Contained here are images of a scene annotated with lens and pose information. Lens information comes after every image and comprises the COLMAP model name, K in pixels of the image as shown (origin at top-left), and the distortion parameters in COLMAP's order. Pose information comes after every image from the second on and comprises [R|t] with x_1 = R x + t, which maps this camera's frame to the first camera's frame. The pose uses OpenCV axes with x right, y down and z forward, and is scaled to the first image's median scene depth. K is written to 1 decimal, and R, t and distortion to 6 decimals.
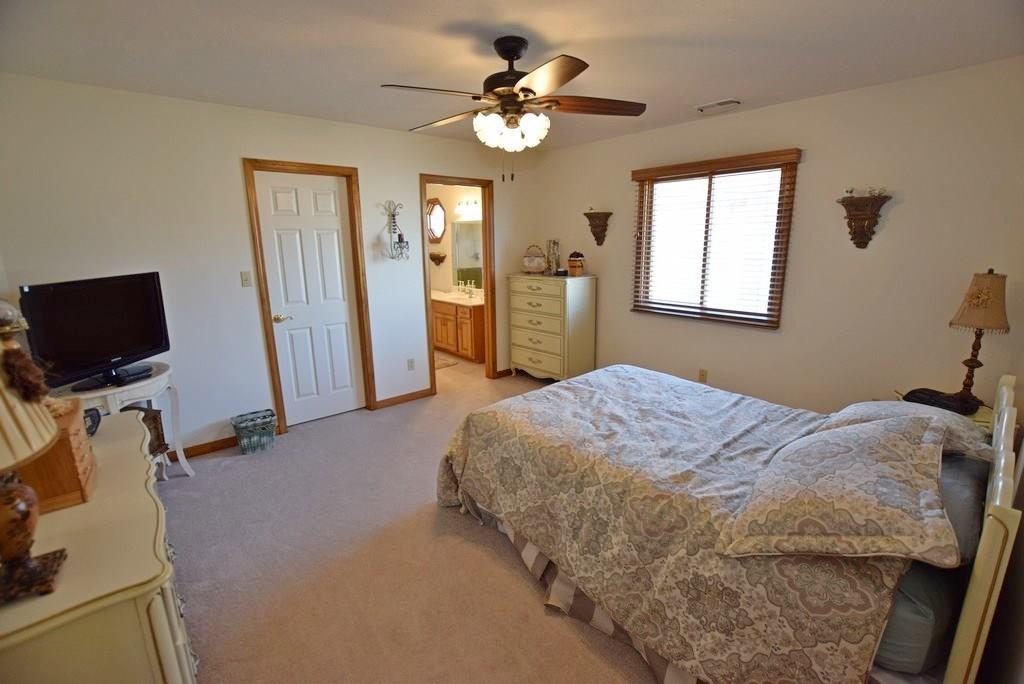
lens RADIAL K [[452.0, 0, 515.2], [0, 452.0, 337.5], [0, 0, 1]] dist [-0.032834, 0.005178]
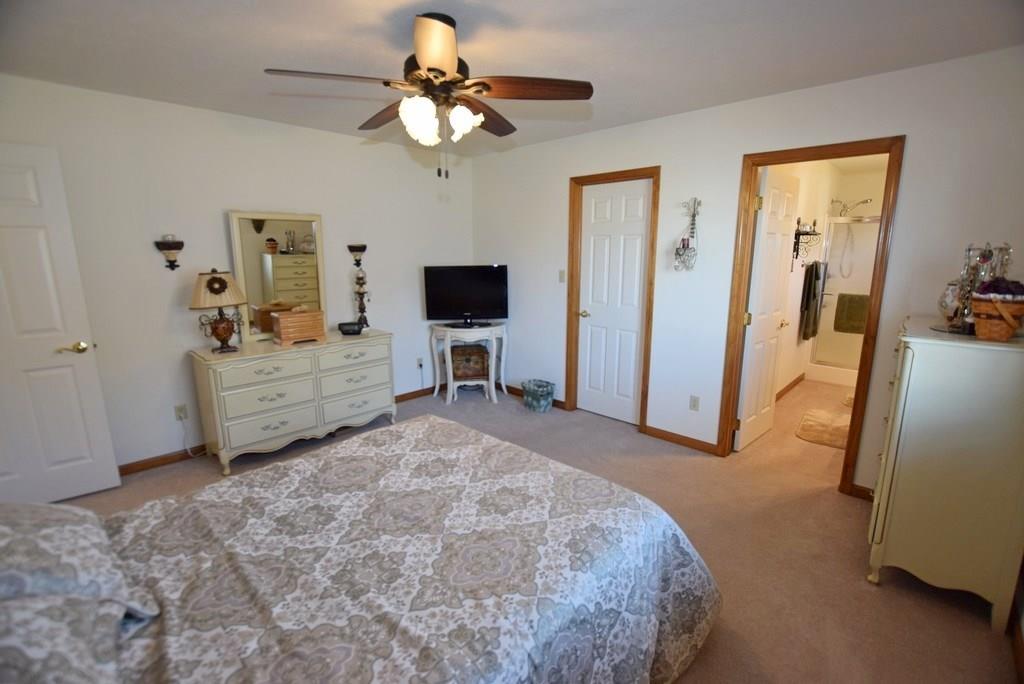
lens RADIAL K [[452.0, 0, 514.8], [0, 452.0, 338.5], [0, 0, 1]] dist [-0.032834, 0.005178]
pose [[0.086795, 0.195794, -0.976796, 0.995196], [-0.216272, 0.960816, 0.173374, -0.239953], [0.972467, 0.196206, 0.125739, 1.166988]]
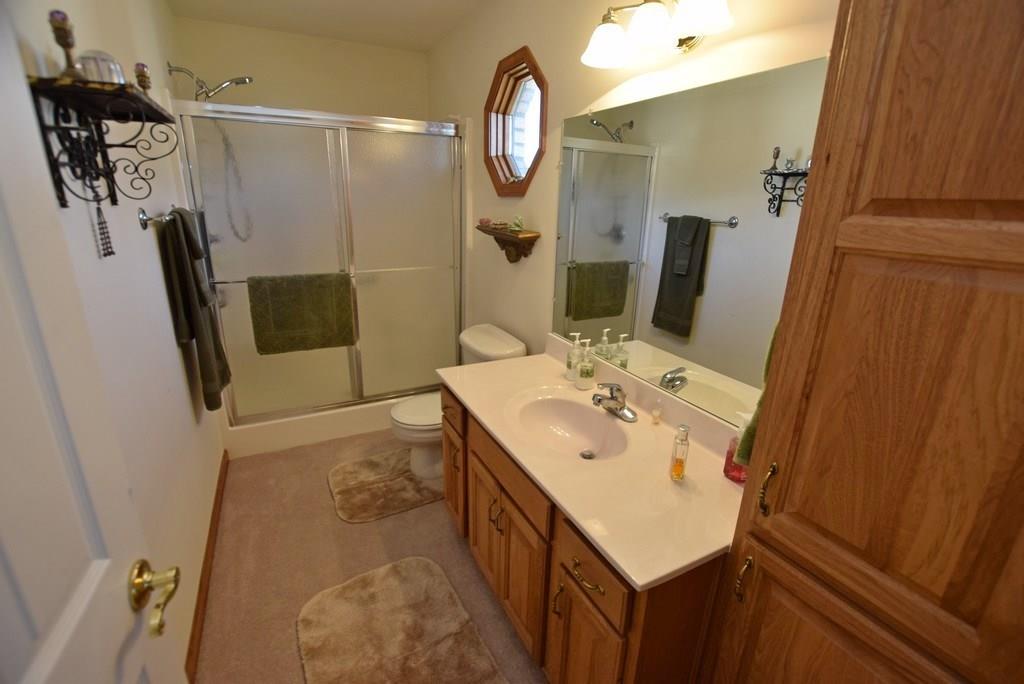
lens RADIAL K [[452.0, 0, 507.9], [0, 452.0, 339.4], [0, 0, 1]] dist [-0.032834, 0.005178]
pose [[0.968870, 0.101887, -0.225631, -0.299690], [-0.081858, 0.991967, 0.096436, -0.435254], [0.233644, -0.074964, 0.969428, 2.146886]]
